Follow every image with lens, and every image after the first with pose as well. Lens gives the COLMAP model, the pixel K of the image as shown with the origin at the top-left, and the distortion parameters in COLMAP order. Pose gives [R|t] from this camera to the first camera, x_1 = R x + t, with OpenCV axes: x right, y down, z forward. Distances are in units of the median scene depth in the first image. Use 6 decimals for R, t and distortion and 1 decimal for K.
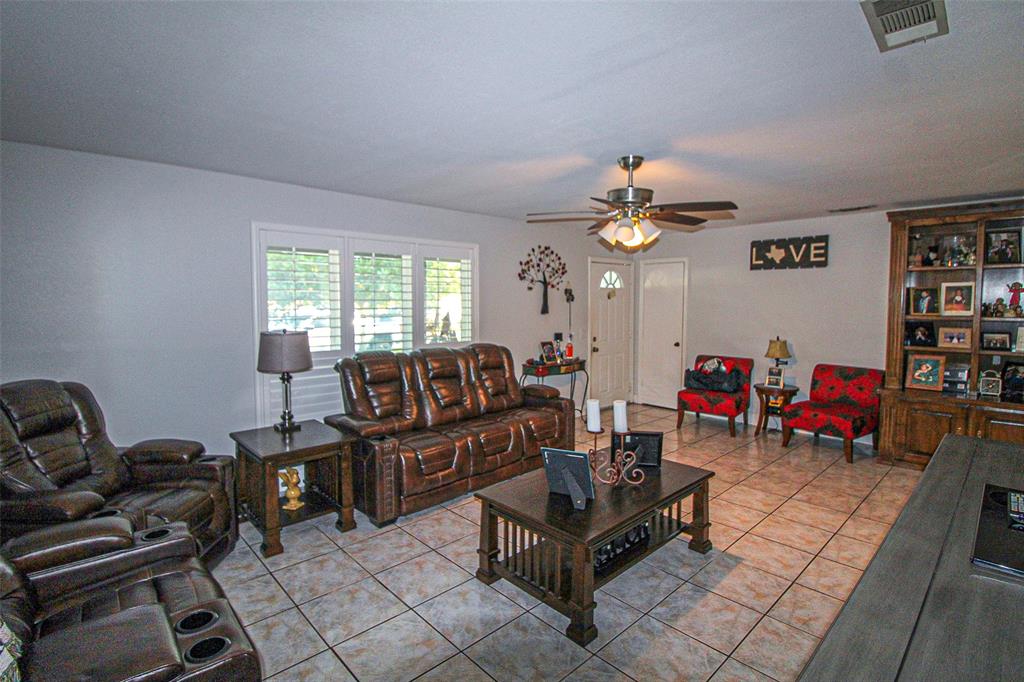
lens RADIAL K [[477.7, 0, 513.2], [0, 477.7, 331.5], [0, 0, 1]] dist [-0.000419, -0.013968]
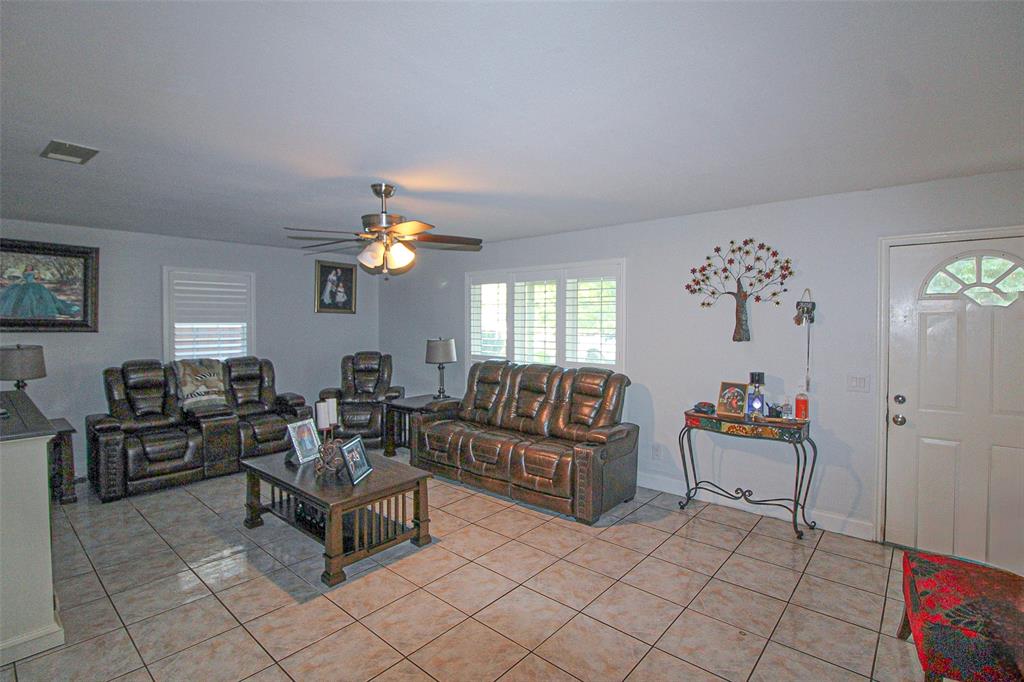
lens RADIAL K [[477.7, 0, 513.2], [0, 477.7, 331.5], [0, 0, 1]] dist [-0.000419, -0.013968]
pose [[0.122529, 0.025891, -0.992127, 0.693485], [-0.064811, 0.997735, 0.018033, -0.042433], [0.990347, 0.062091, 0.123929, 0.611129]]
